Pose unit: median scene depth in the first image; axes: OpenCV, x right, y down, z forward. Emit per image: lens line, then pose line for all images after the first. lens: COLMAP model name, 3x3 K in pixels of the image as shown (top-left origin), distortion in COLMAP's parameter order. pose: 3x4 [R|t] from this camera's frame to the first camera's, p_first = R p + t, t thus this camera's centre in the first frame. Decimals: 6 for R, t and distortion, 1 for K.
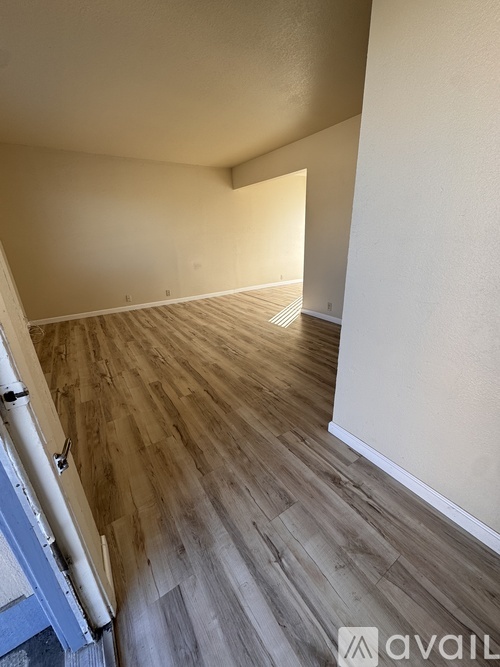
lens RADIAL K [[264.6, 0, 250.0], [0, 264.6, 333.5], [0, 0, 1]] dist [-0.005373, 0.000346]
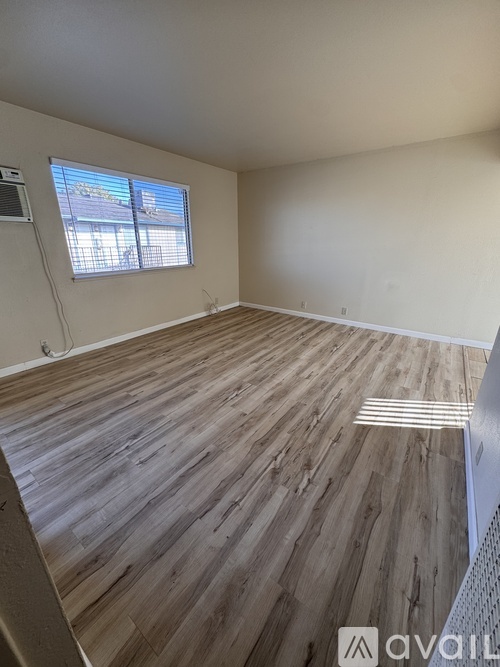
lens RADIAL K [[264.6, 0, 250.0], [0, 264.6, 333.5], [0, 0, 1]] dist [-0.005373, 0.000346]
pose [[0.356445, 0.342479, -0.869284, 0.549194], [-0.344047, 0.913133, 0.218680, -0.276045], [0.868665, 0.221127, 0.443310, 0.627898]]
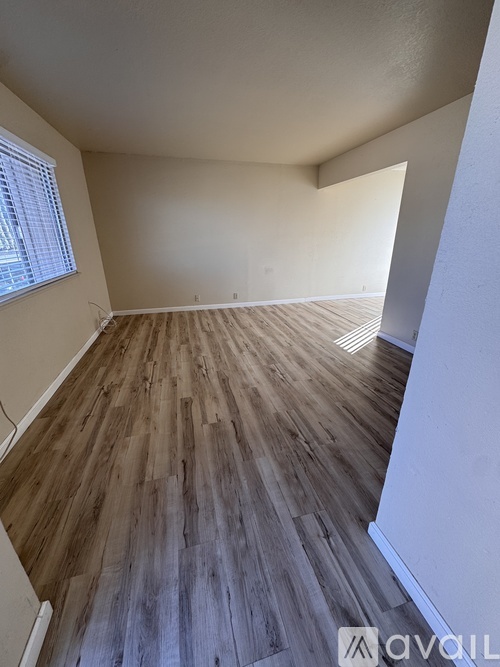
lens RADIAL K [[264.6, 0, 250.0], [0, 264.6, 333.5], [0, 0, 1]] dist [-0.005373, 0.000346]
pose [[0.948036, 0.133392, -0.288851, 0.071950], [-0.132487, 0.990923, 0.022776, -0.073113], [0.289267, 0.016677, 0.957103, 0.124801]]
